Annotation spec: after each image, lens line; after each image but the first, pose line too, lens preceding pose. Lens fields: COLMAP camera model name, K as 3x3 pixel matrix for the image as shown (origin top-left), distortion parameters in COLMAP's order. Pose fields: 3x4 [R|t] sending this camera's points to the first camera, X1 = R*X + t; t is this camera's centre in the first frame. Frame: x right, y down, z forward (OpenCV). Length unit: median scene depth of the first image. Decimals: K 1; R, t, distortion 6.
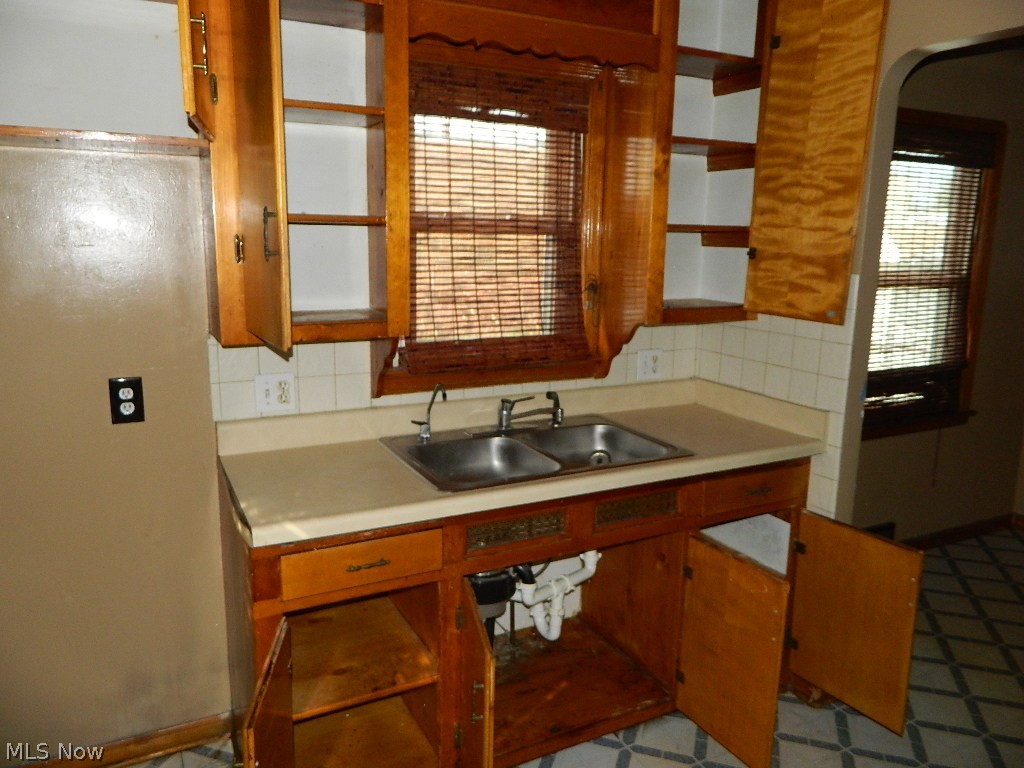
lens RADIAL K [[778.1, 0, 512.0], [0, 778.1, 384.0], [0, 0, 1]] dist [-0.004712, -0.002333]
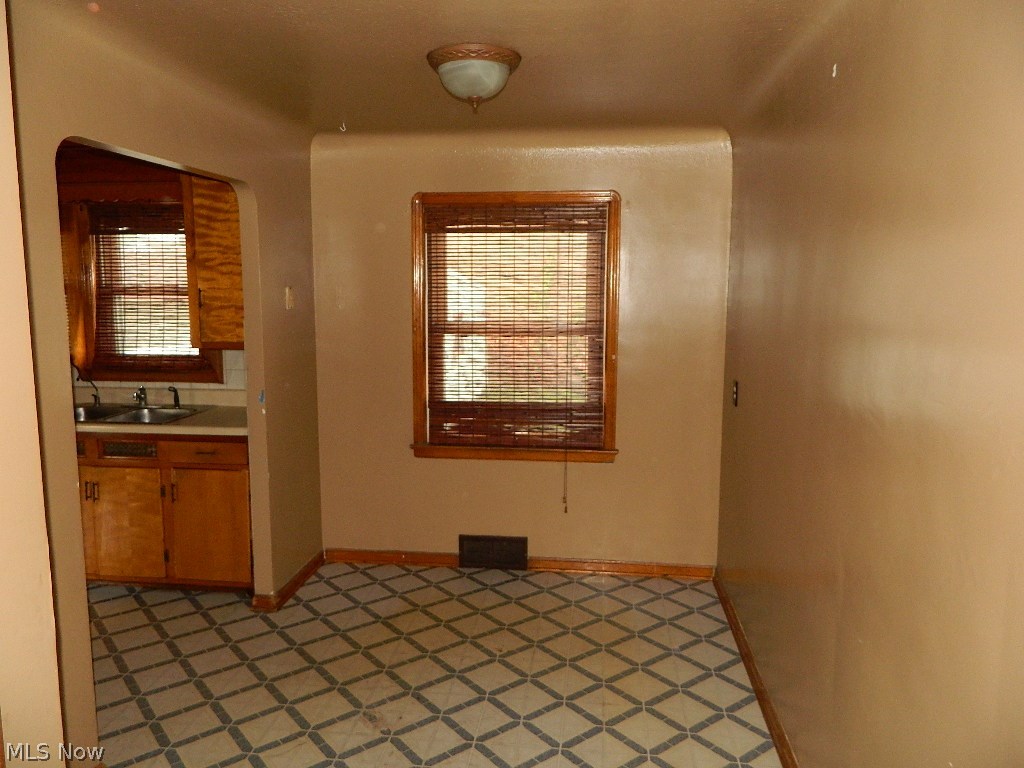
lens RADIAL K [[764.0, 0, 512.0], [0, 764.0, 384.0], [0, 0, 1]] dist [0.054161, 0.000042]
pose [[0.820814, 0.050988, -0.568916, 1.643712], [-0.097112, 0.993965, -0.051028, 0.016391], [0.562880, 0.097133, 0.820811, 0.041549]]
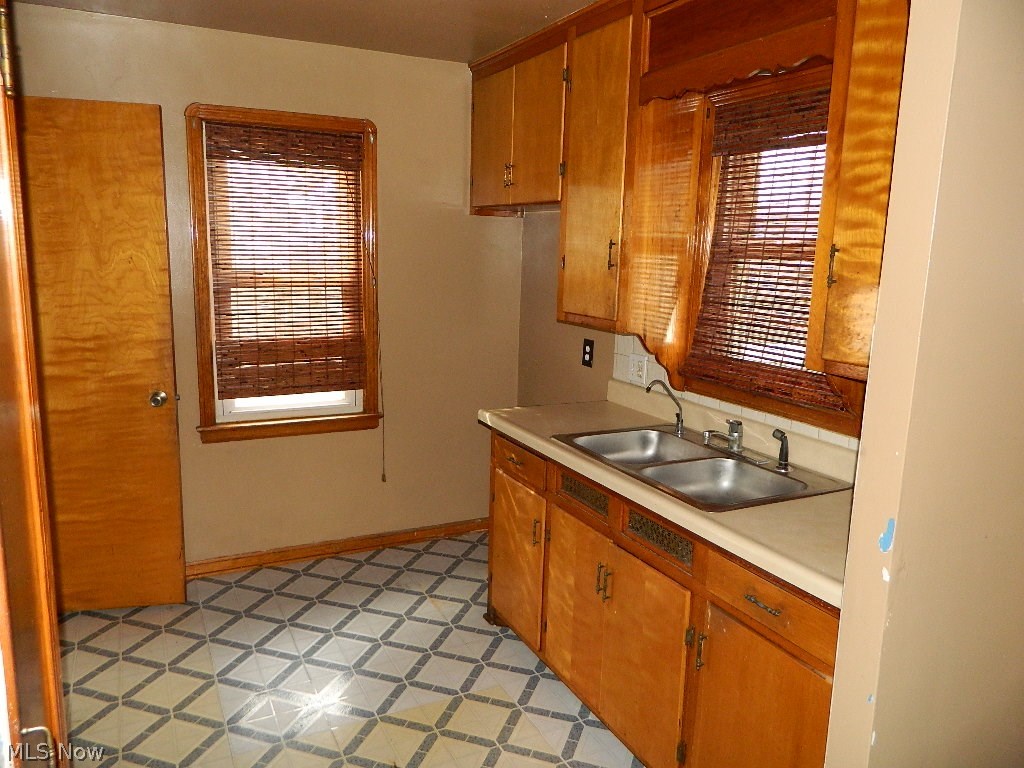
lens RADIAL K [[764.0, 0, 512.0], [0, 764.0, 384.0], [0, 0, 1]] dist [0.054161, 0.000042]
pose [[-0.023539, 0.160105, -0.986819, 0.961096], [-0.224721, 0.960984, 0.161274, -0.120342], [0.974139, 0.225555, 0.013358, 0.684744]]
